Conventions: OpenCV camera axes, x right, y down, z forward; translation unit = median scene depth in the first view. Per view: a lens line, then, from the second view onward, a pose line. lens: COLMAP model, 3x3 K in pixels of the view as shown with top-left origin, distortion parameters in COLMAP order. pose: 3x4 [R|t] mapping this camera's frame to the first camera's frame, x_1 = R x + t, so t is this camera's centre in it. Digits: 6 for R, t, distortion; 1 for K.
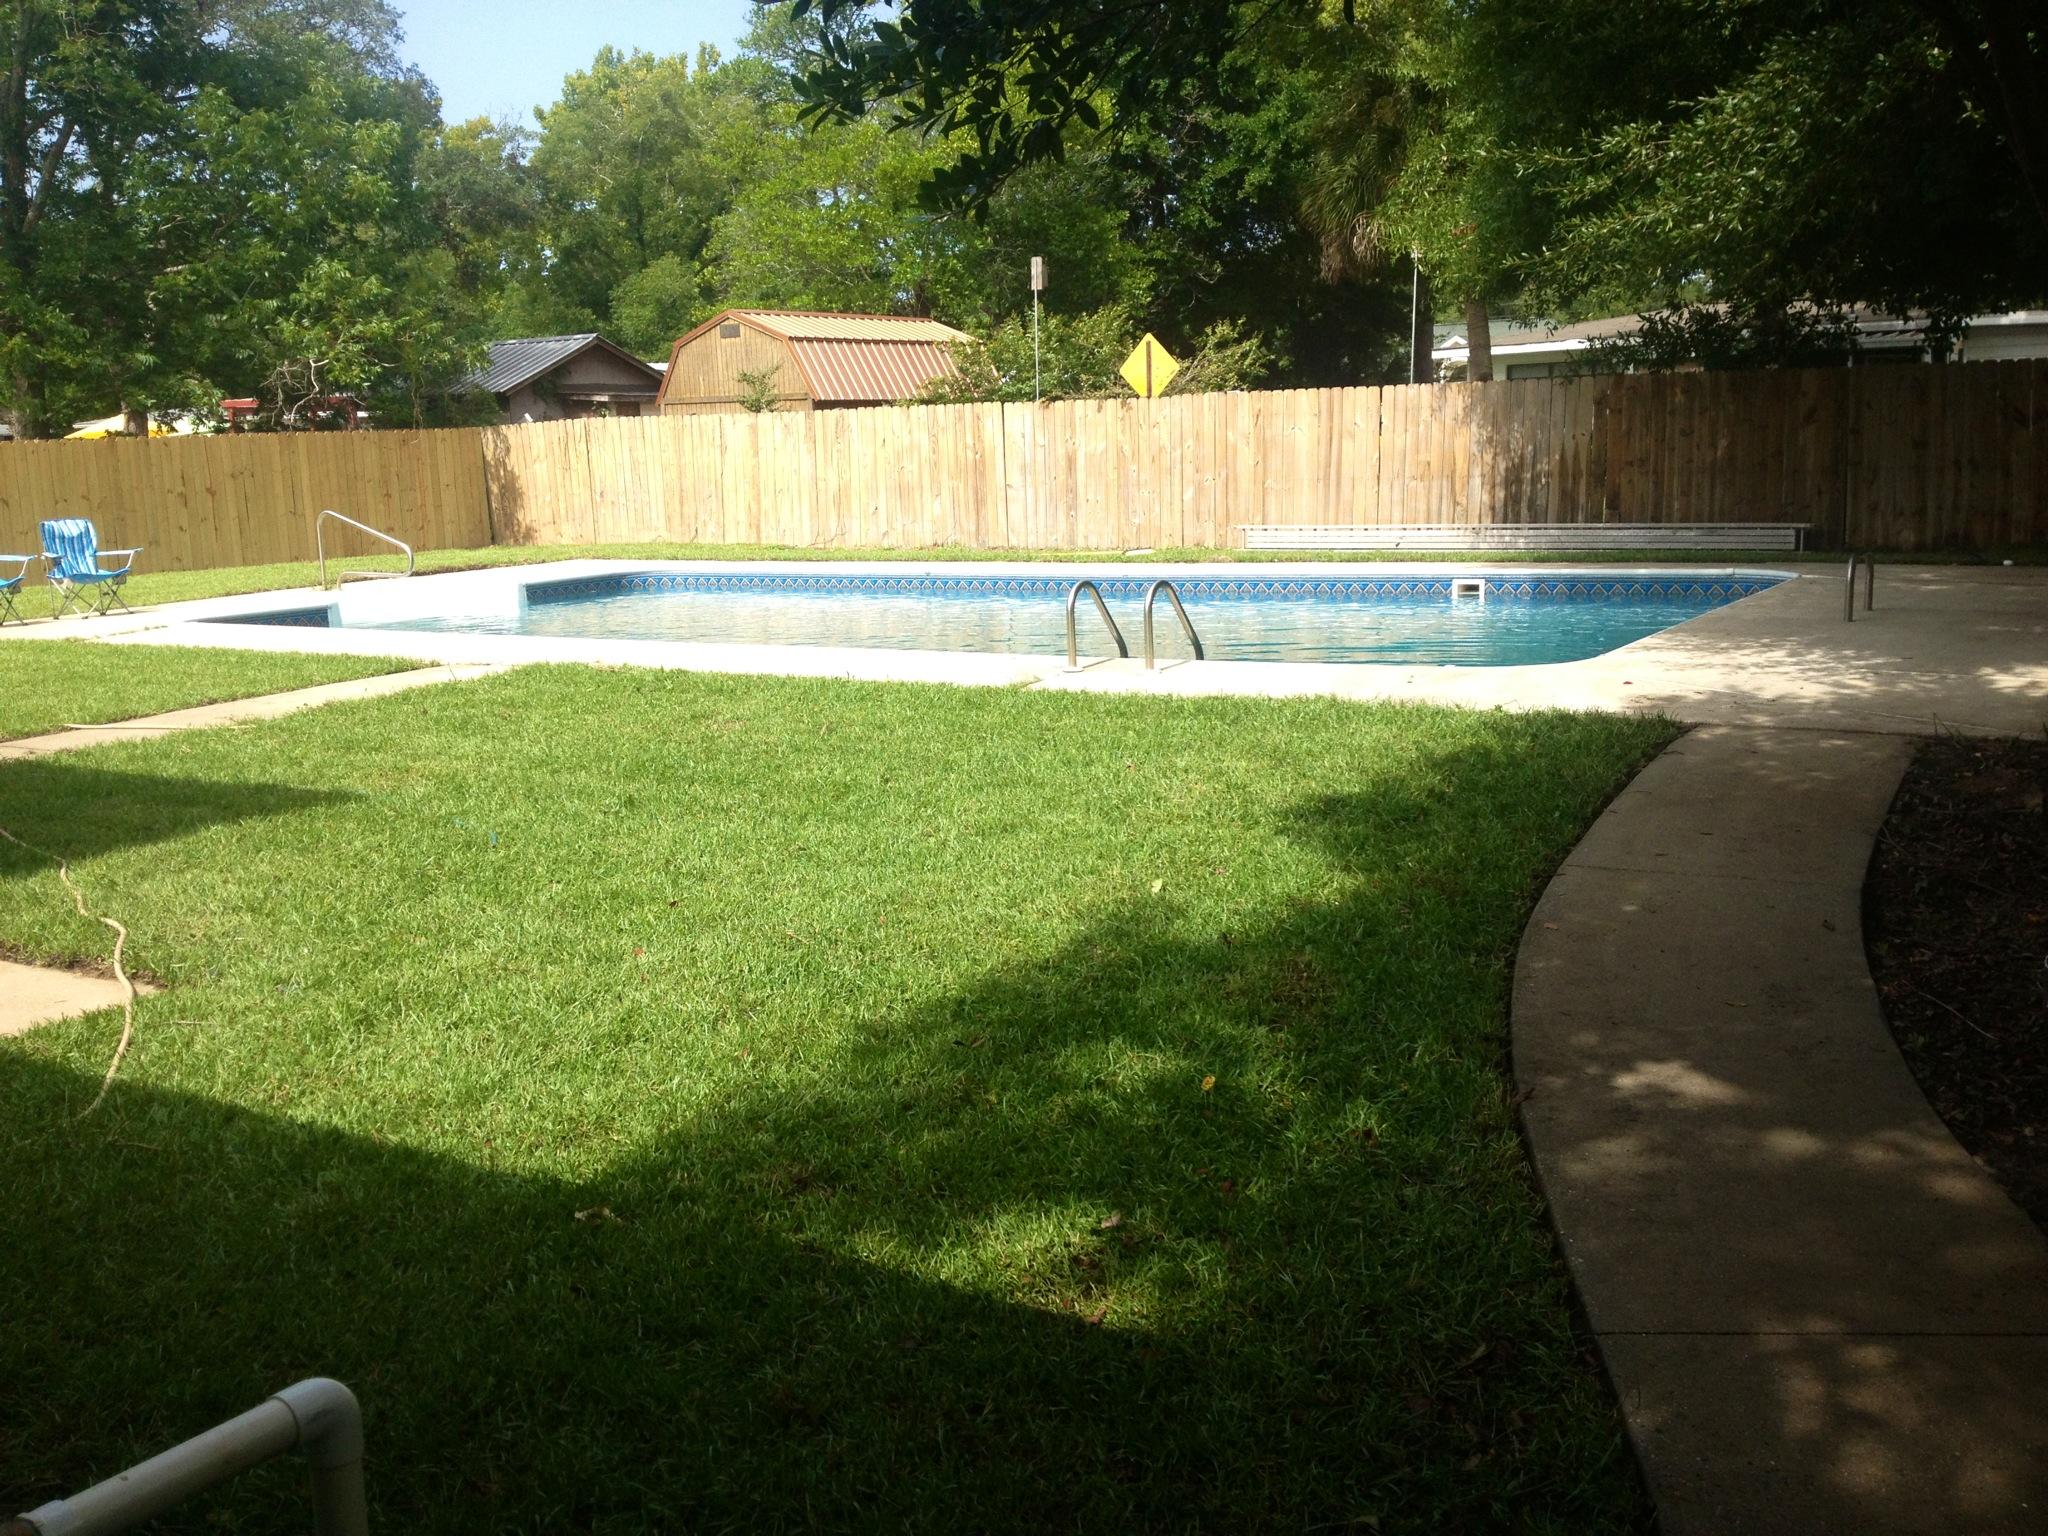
lens RADIAL K [[1982.4, 0, 997.9], [0, 1982.4, 779.0], [0, 0, 1]] dist [0.209461, -0.505793]
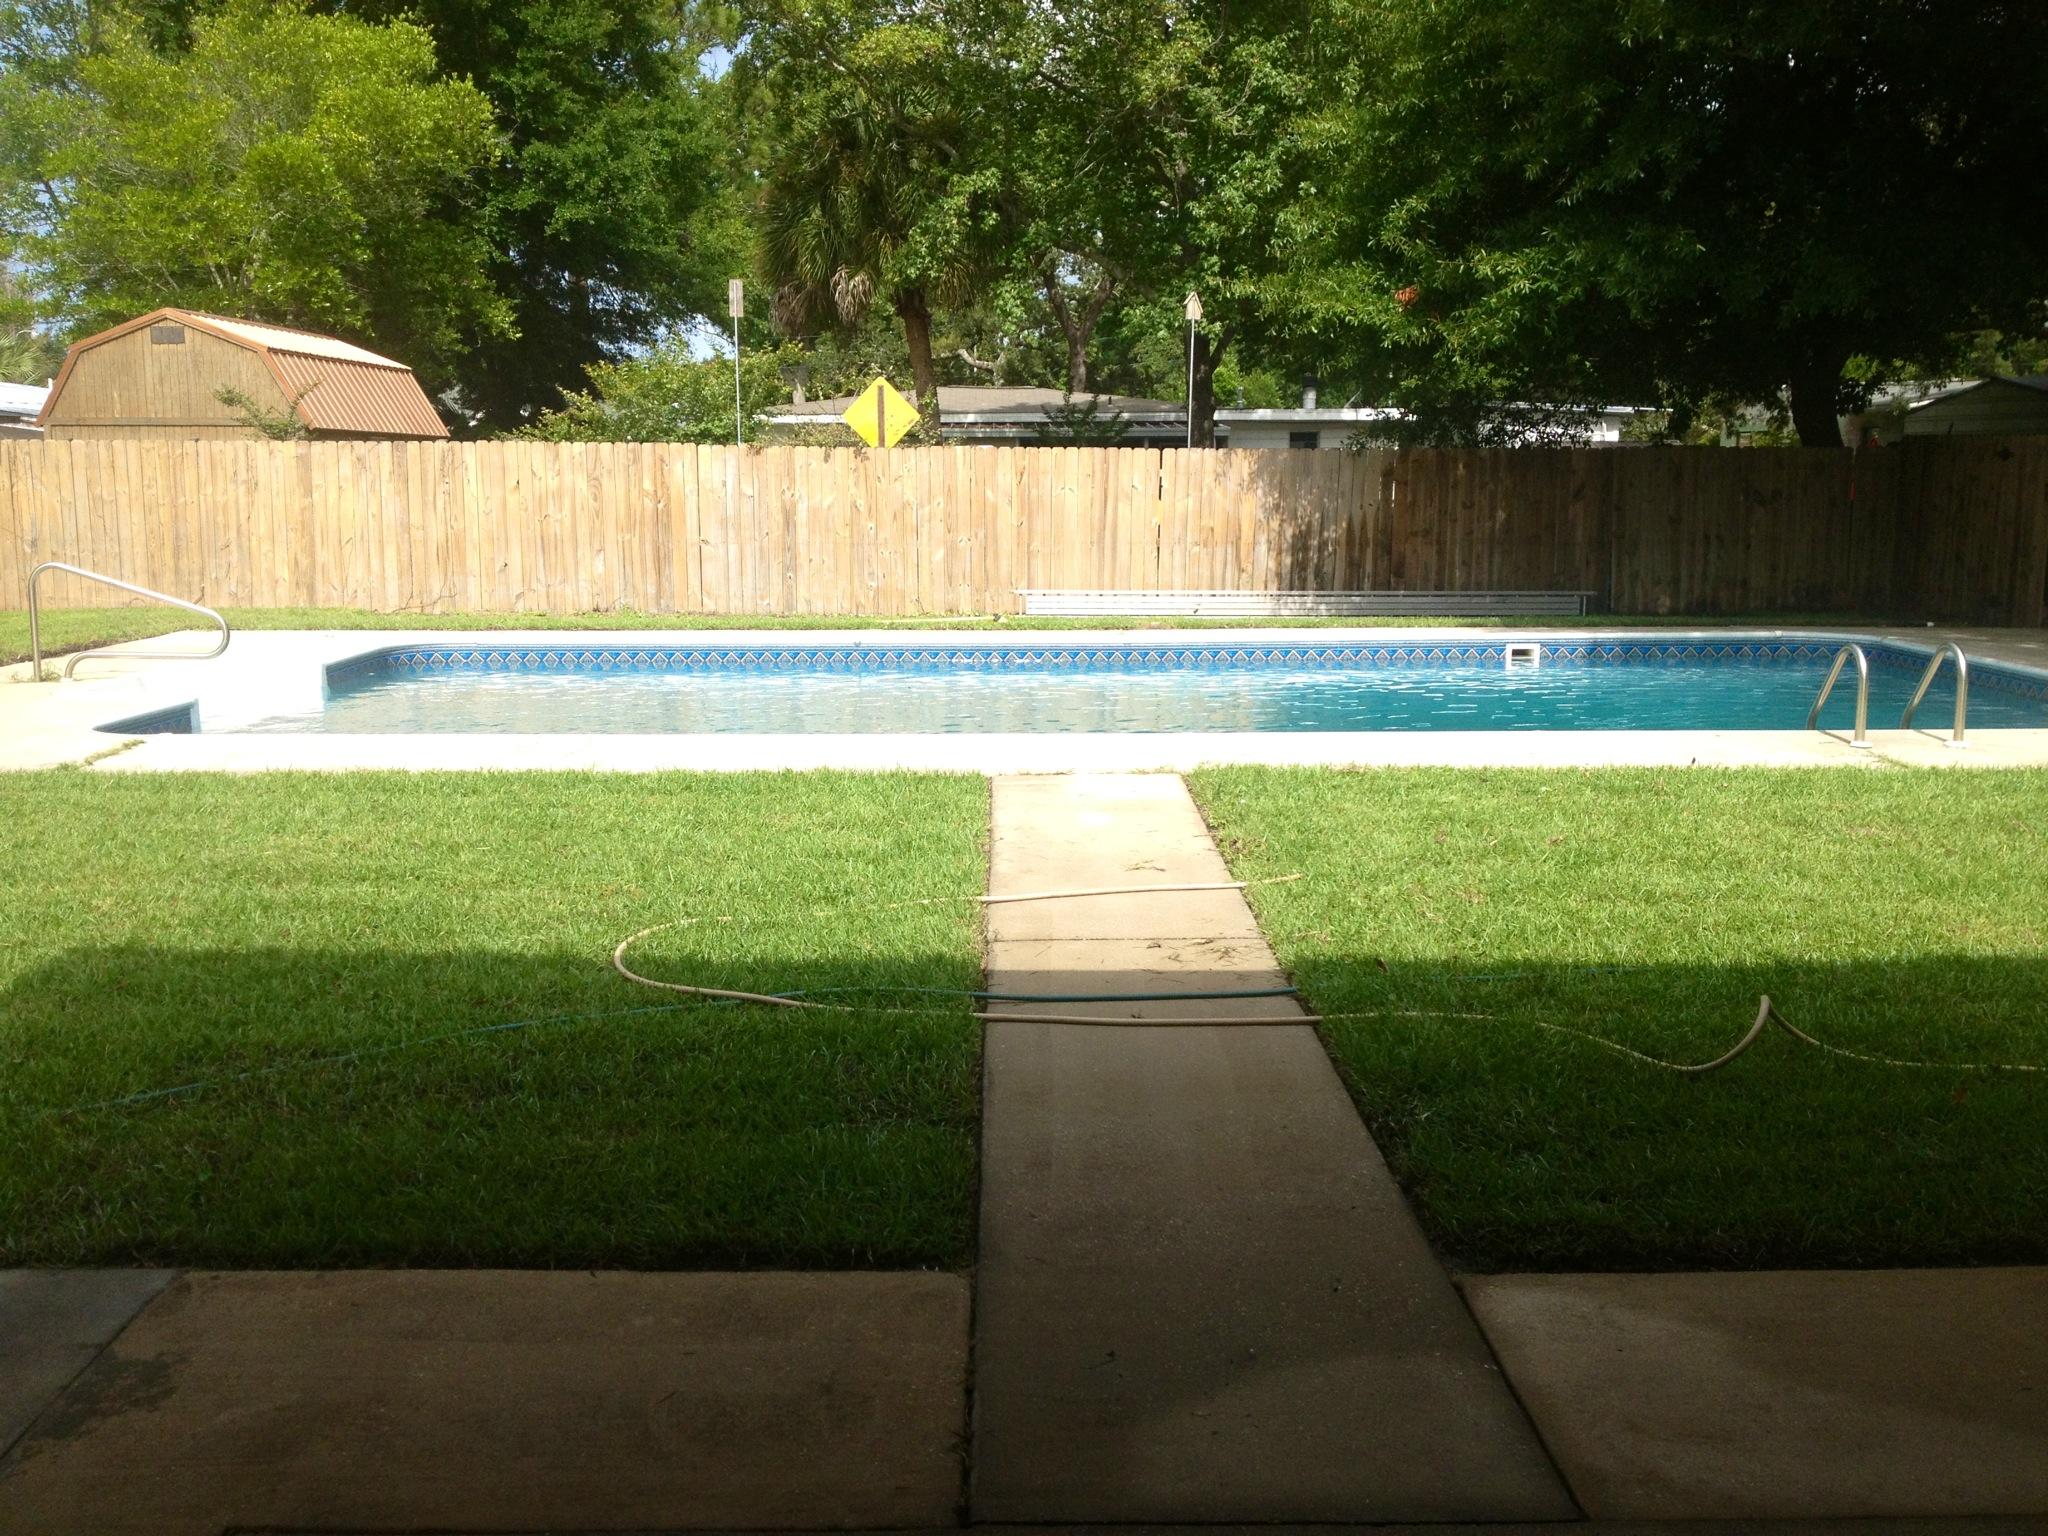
lens RADIAL K [[1982.4, 0, 997.9], [0, 1982.4, 779.0], [0, 0, 1]] dist [0.209461, -0.505793]
pose [[0.834900, -0.047485, 0.548349, -0.401201], [0.065871, 0.997731, -0.013893, -0.027625], [-0.546445, 0.047720, 0.836134, 0.240228]]
